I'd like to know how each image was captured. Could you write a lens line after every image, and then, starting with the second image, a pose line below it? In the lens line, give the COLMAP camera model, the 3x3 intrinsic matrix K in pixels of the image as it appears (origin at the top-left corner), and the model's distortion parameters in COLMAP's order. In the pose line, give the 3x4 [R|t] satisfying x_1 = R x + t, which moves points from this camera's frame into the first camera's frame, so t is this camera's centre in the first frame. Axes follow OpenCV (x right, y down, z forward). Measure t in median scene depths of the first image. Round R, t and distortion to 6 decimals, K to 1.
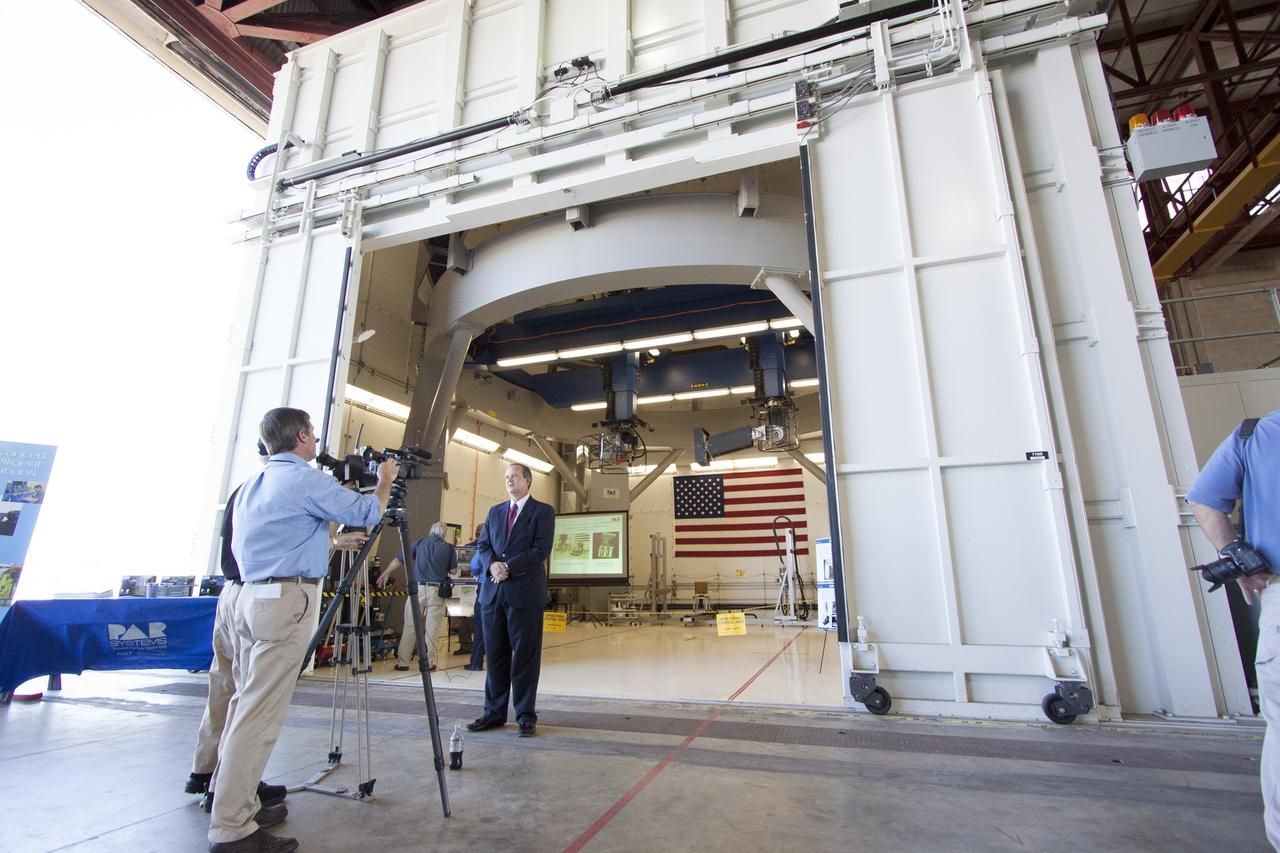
lens RADIAL K [[586.7, 0, 637.9], [0, 586.7, 433.1], [0, 0, 1]] dist [-0.013065, 0.000440]
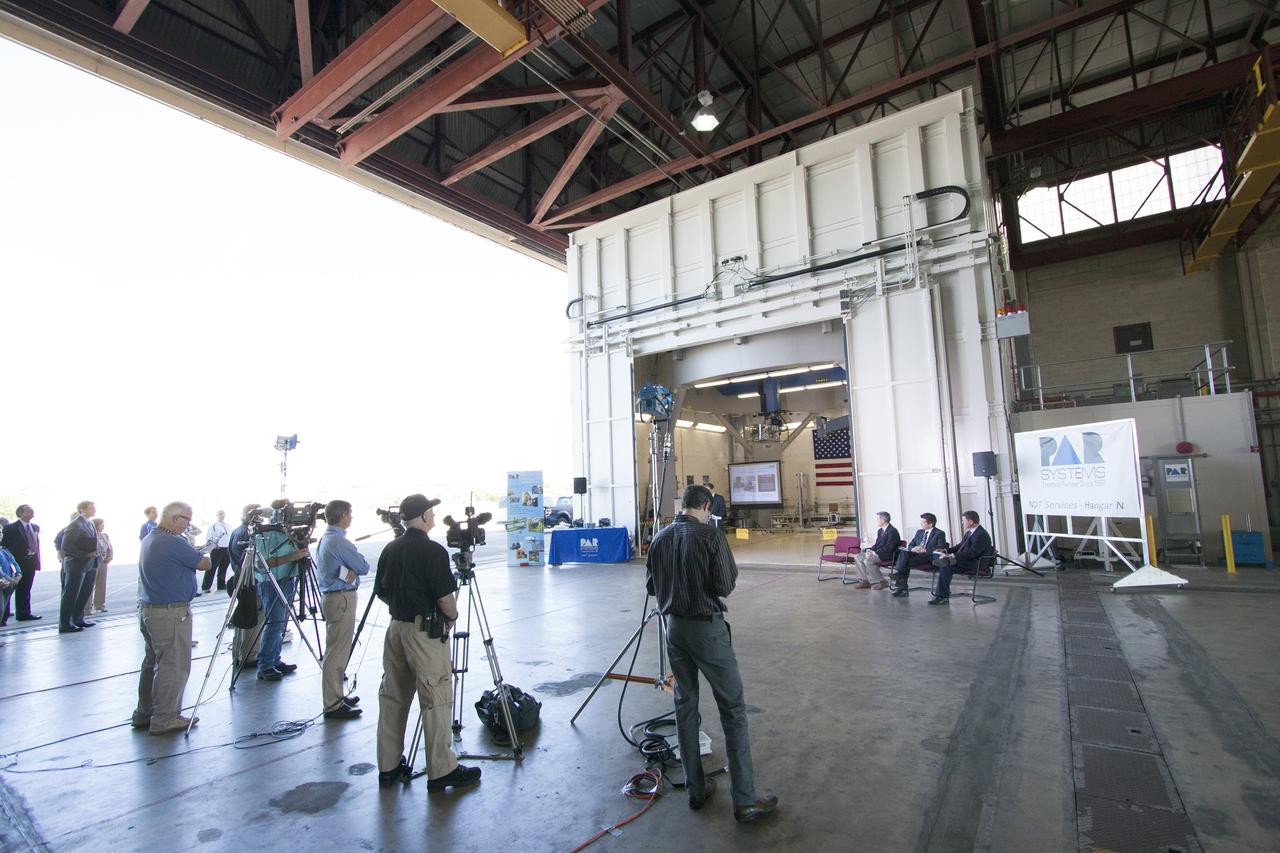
lens RADIAL K [[586.7, 0, 642.0], [0, 586.7, 428.9], [0, 0, 1]] dist [-0.013065, 0.000440]
pose [[0.963066, -0.058593, -0.262813, 0.042977], [0.096774, 0.986140, 0.134768, -0.185860], [0.251274, -0.155224, 0.955388, -0.530872]]
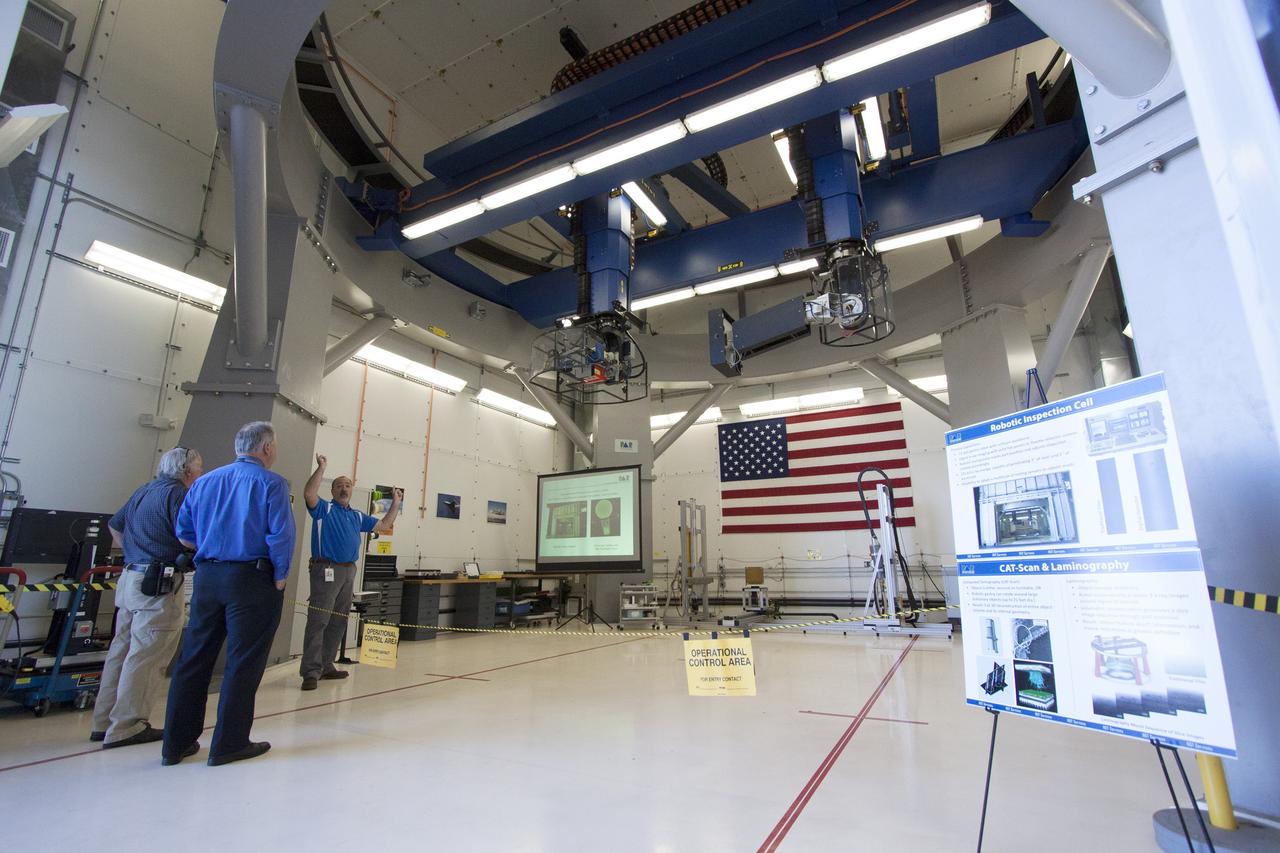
lens RADIAL K [[586.7, 0, 642.3], [0, 586.7, 428.9], [0, 0, 1]] dist [-0.013065, 0.000440]
pose [[0.989009, -0.037637, -0.142982, 0.084220], [0.039416, 0.999177, 0.009627, 0.079861], [0.142502, -0.015157, 0.989678, 0.300941]]
